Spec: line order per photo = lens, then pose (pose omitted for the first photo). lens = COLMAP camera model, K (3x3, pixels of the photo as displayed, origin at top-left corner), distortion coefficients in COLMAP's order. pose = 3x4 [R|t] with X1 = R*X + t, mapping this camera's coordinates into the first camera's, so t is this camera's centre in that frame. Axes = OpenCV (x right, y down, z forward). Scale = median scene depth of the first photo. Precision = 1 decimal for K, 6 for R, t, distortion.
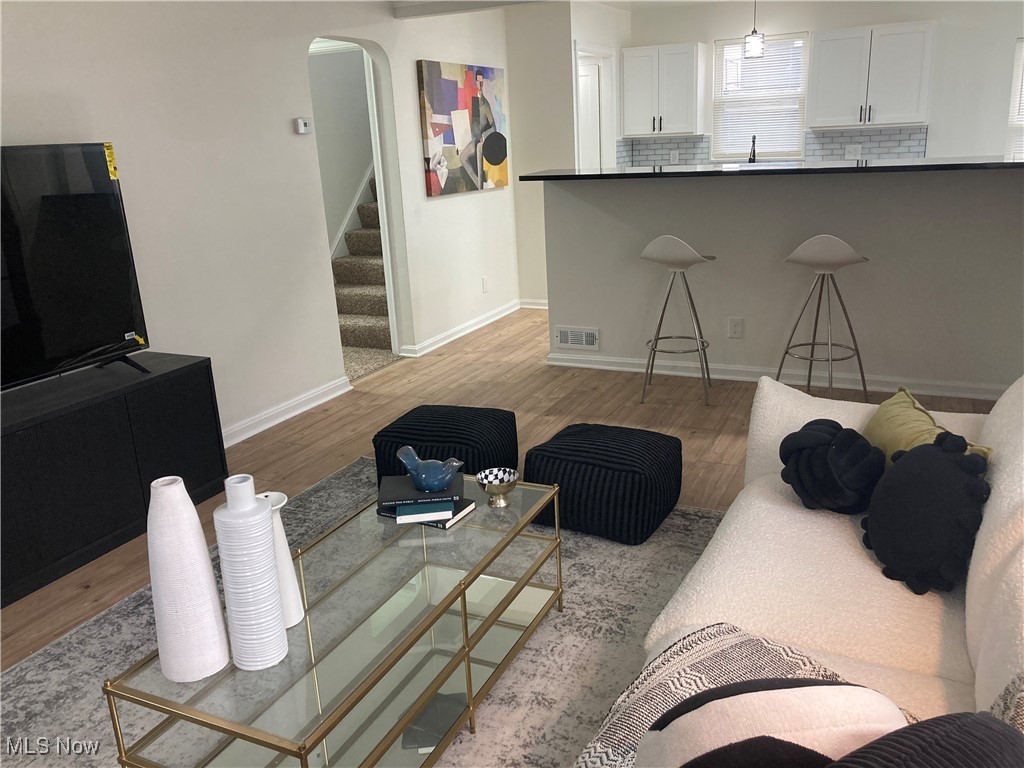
lens RADIAL K [[839.3, 0, 512.0], [0, 839.3, 384.0], [0, 0, 1]] dist [0.030311, 0.001816]
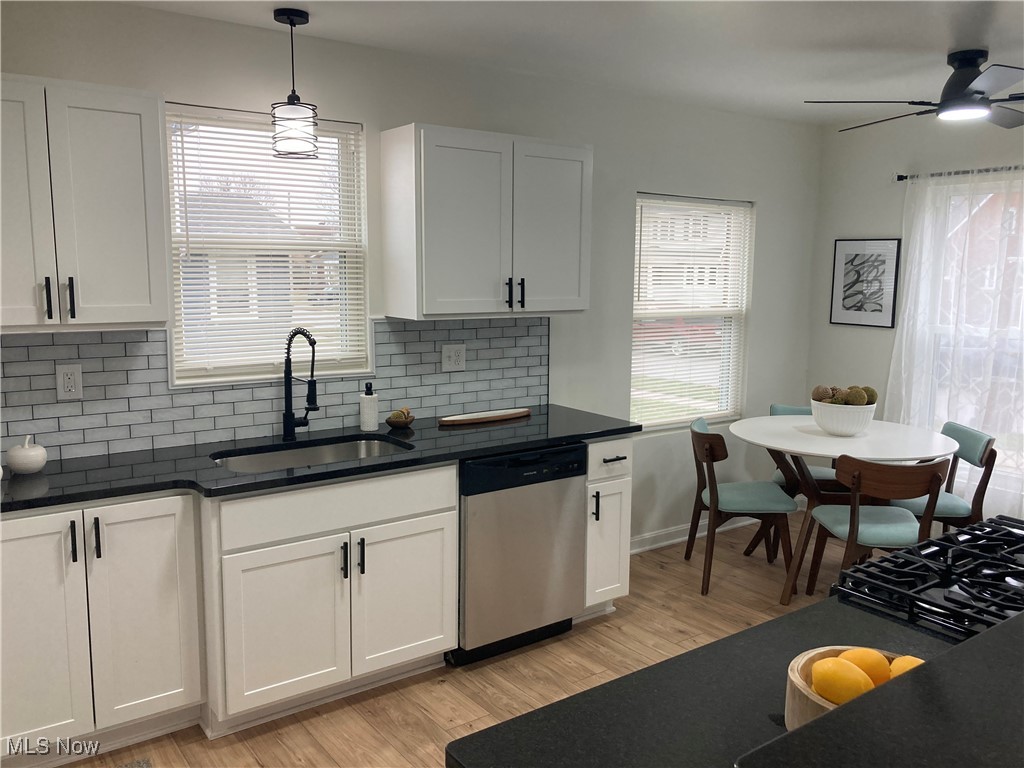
lens RADIAL K [[842.2, 0, 525.7], [0, 842.2, 386.5], [0, 0, 1]] dist [0.036459, -0.008449]
pose [[0.475320, -0.076686, 0.876464, -0.058286], [0.230318, 0.972300, -0.039834, -0.302607], [-0.849131, 0.220800, 0.479816, 0.955406]]
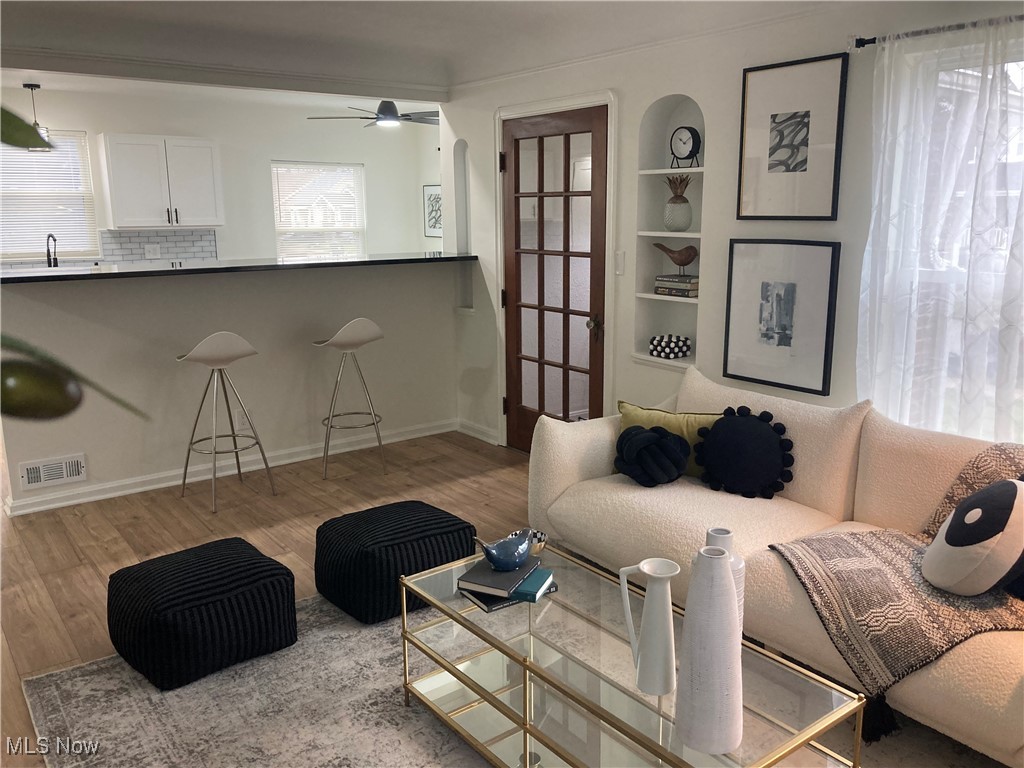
lens RADIAL K [[840.5, 0, 531.1], [0, 840.5, 389.3], [0, 0, 1]] dist [0.004251, -0.004188]
pose [[0.453167, -0.146382, 0.879325, -0.414779], [0.246871, 0.968452, 0.033992, -0.046359], [-0.856560, 0.201676, 0.475008, 0.212712]]
